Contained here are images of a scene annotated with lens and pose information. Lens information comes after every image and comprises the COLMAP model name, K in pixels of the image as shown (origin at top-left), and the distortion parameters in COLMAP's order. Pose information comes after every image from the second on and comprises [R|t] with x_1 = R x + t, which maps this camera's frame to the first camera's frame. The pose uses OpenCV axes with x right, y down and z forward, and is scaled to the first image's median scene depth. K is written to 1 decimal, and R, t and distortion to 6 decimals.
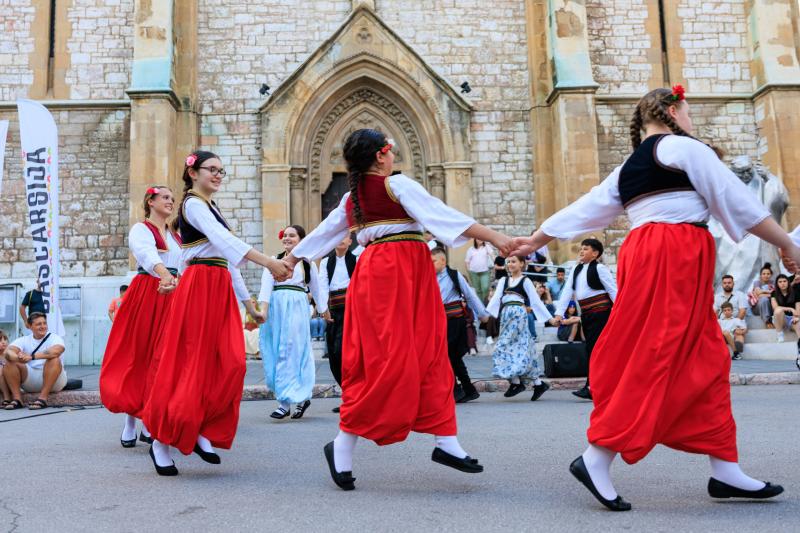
lens RADIAL K [[835.5, 0, 393.2], [0, 835.5, 252.1], [0, 0, 1]] dist [-0.018089, 0.000000]
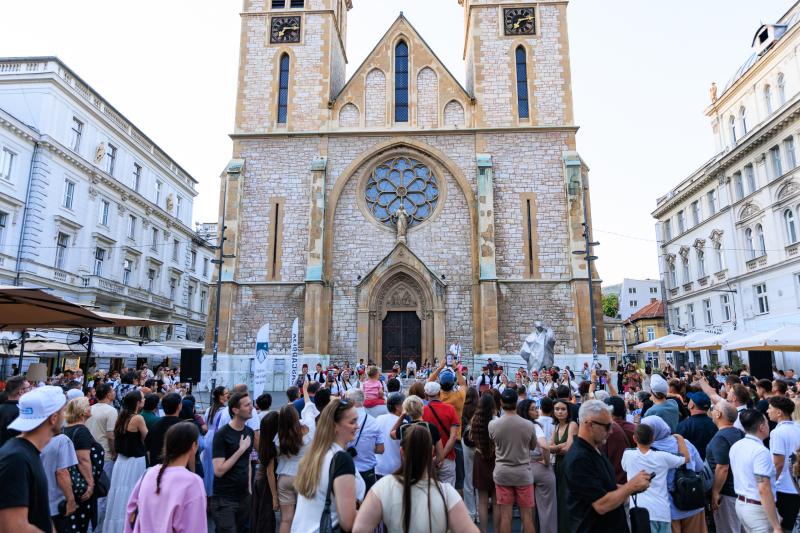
lens RADIAL K [[561.5, 0, 397.0], [0, 561.5, 257.1], [0, 0, 1]] dist [-0.003736, -0.016076]
pose [[0.993366, 0.008576, -0.114679, 0.139267], [-0.016440, 0.997563, -0.067810, -0.143224], [0.113817, 0.069246, 0.991086, -0.600962]]
